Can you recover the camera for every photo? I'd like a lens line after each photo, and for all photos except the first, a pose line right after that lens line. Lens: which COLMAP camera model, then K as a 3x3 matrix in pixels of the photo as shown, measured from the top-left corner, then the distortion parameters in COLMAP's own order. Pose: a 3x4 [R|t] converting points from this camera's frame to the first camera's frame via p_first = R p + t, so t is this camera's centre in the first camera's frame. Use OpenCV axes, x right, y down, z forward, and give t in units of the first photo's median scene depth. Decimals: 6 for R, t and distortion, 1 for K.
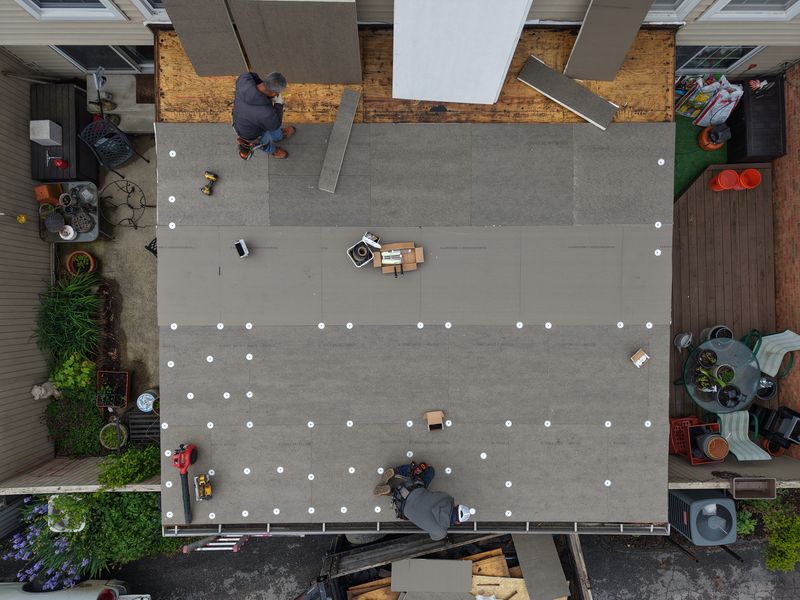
lens RADIAL K [[536.6, 0, 400.3], [0, 536.6, 305.1], [0, 0, 1]] dist [0.004126, -0.008188]
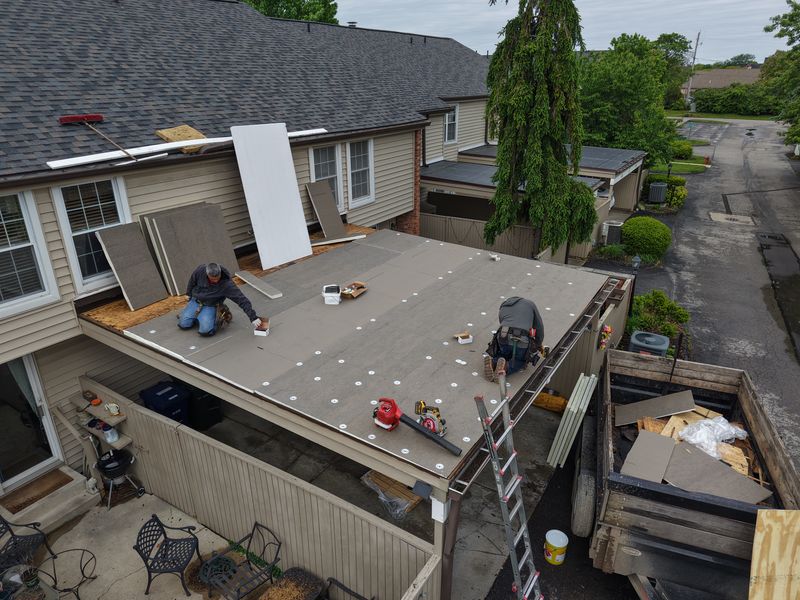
lens RADIAL K [[536.6, 0, 400.3], [0, 536.6, 305.1], [0, 0, 1]] dist [0.004126, -0.008188]
pose [[0.537768, -0.334213, 0.774020, -0.827257], [0.843086, 0.209516, -0.495286, 0.572009], [0.003362, 0.918915, 0.394441, 0.425180]]
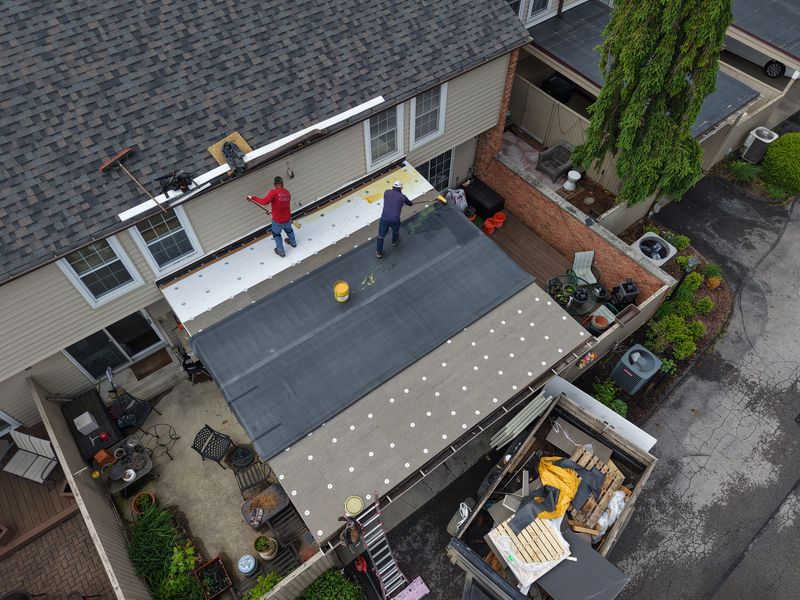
lens RADIAL K [[536.6, 0, 400.3], [0, 536.6, 305.1], [0, 0, 1]] dist [0.004126, -0.008188]
pose [[0.799135, -0.496025, 0.339621, -0.378686], [0.601151, 0.658661, -0.452530, 0.619973], [0.000771, 0.565796, 0.824545, -0.298576]]
